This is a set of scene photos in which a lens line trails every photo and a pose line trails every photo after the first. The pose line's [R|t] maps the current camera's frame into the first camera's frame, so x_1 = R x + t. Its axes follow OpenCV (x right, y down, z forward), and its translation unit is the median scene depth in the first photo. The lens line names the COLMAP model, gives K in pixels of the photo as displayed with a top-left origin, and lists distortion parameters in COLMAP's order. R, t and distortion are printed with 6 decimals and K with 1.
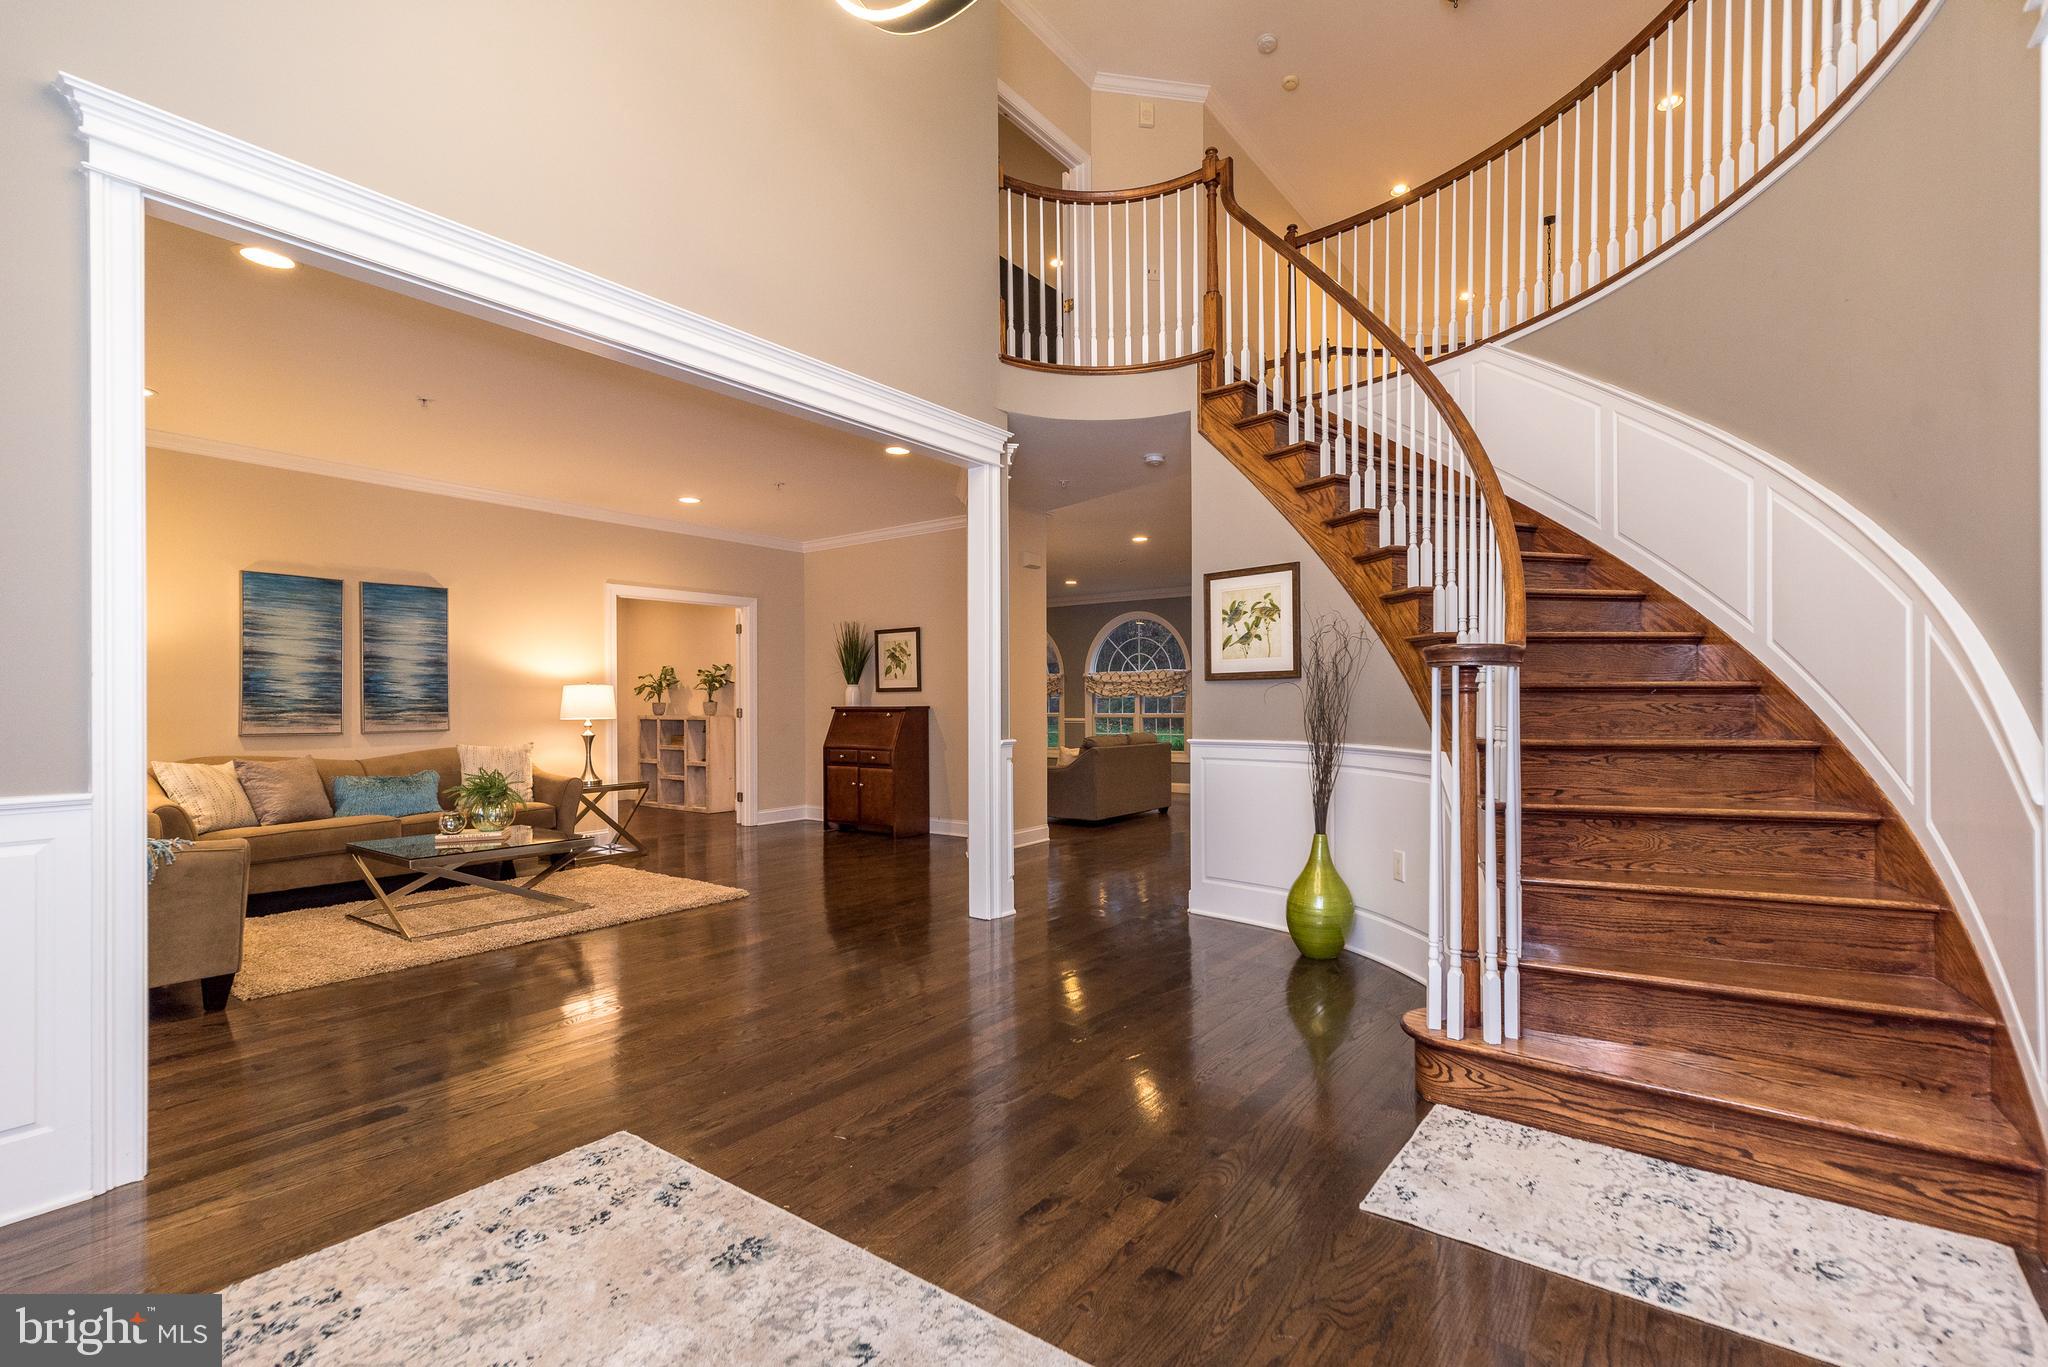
lens RADIAL K [[922.6, 0, 1042.5], [0, 922.6, 695.9], [0, 0, 1]] dist [0.020819, 0.000234]
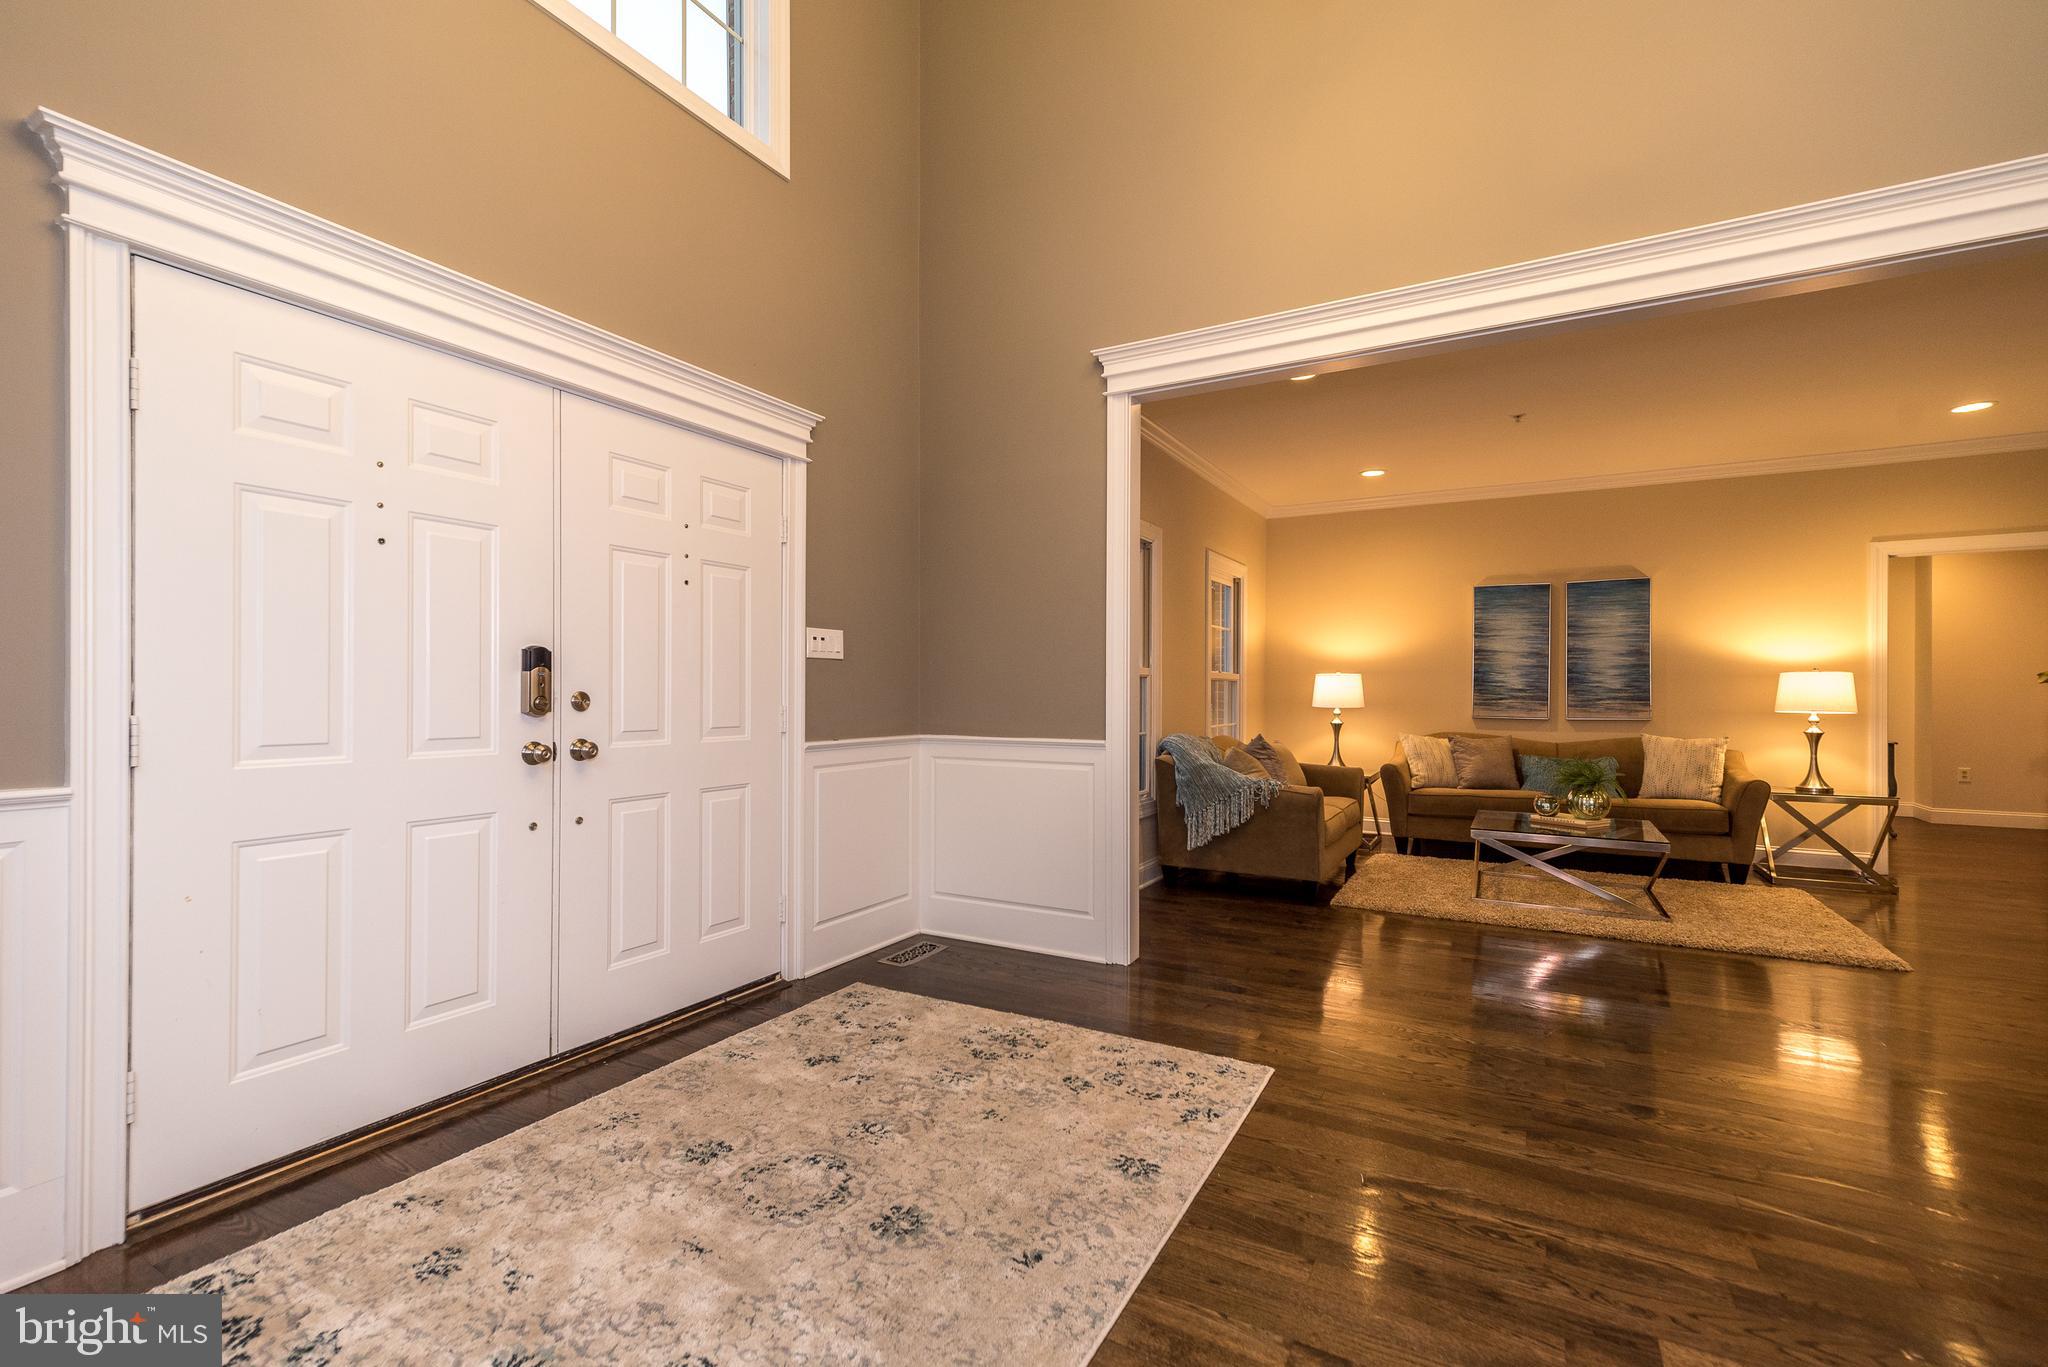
lens RADIAL K [[884.7, 0, 1025.6], [0, 884.7, 690.5], [0, 0, 1]] dist [0.003308, 0.000541]
pose [[0.125618, 0.004986, -0.992066, 0.233921], [0.001463, 0.999985, 0.005211, -0.000442], [0.992078, -0.002106, 0.125609, 0.226131]]
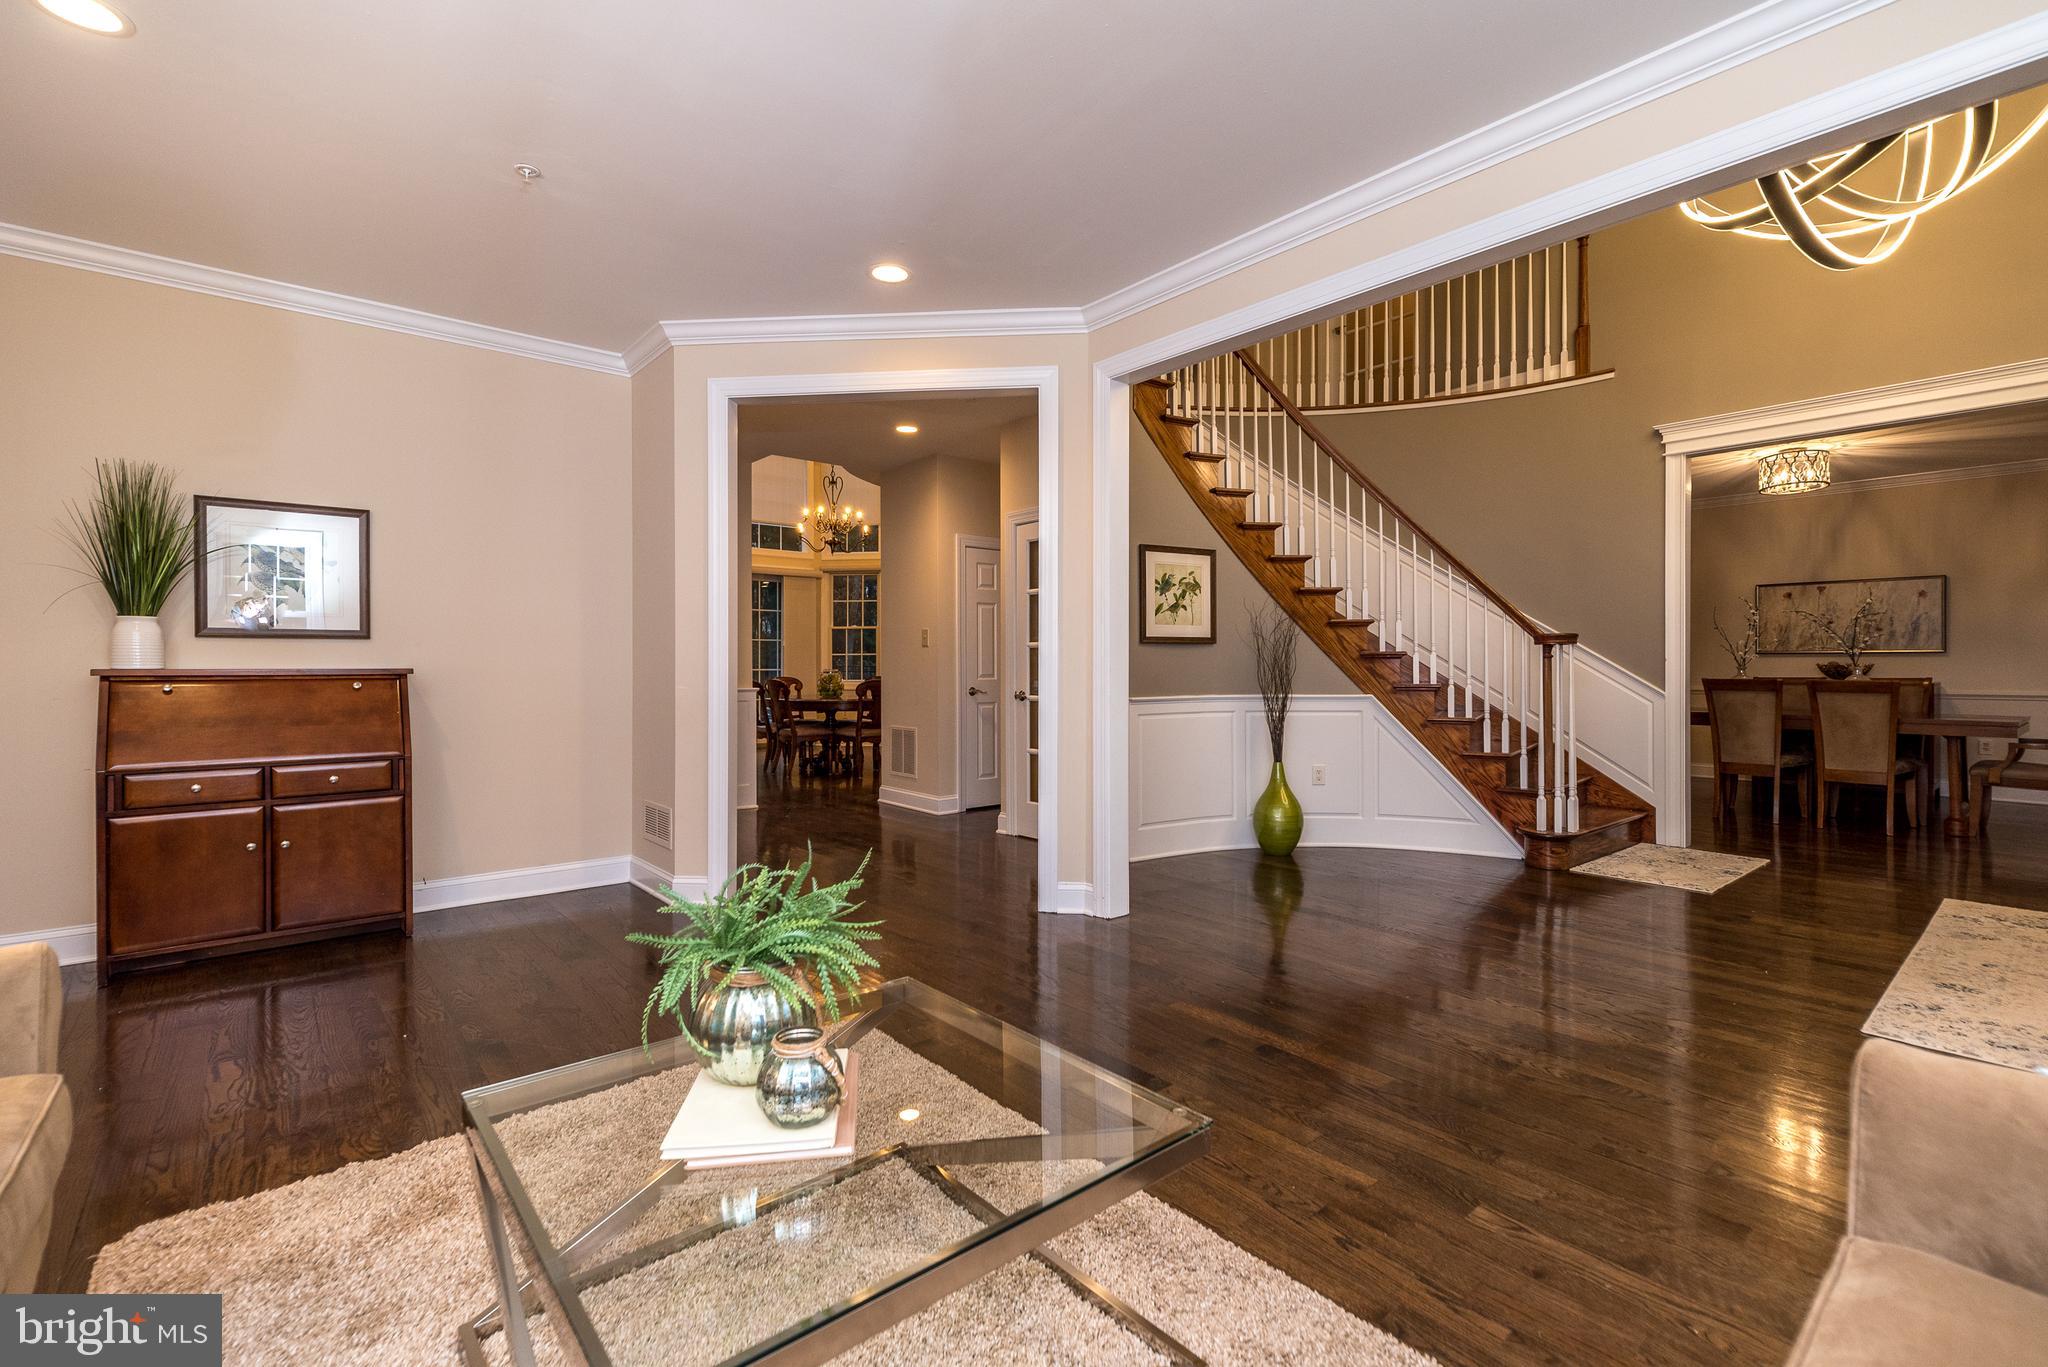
lens RADIAL K [[905.1, 0, 1065.1], [0, 905.1, 670.0], [0, 0, 1]] dist [0.003329, 0.000449]
pose [[0.212158, 0.002123, 0.977233, -0.698094], [-0.005955, 0.999982, -0.000880, 0.013150], [-0.977217, -0.005633, 0.212167, 0.688942]]
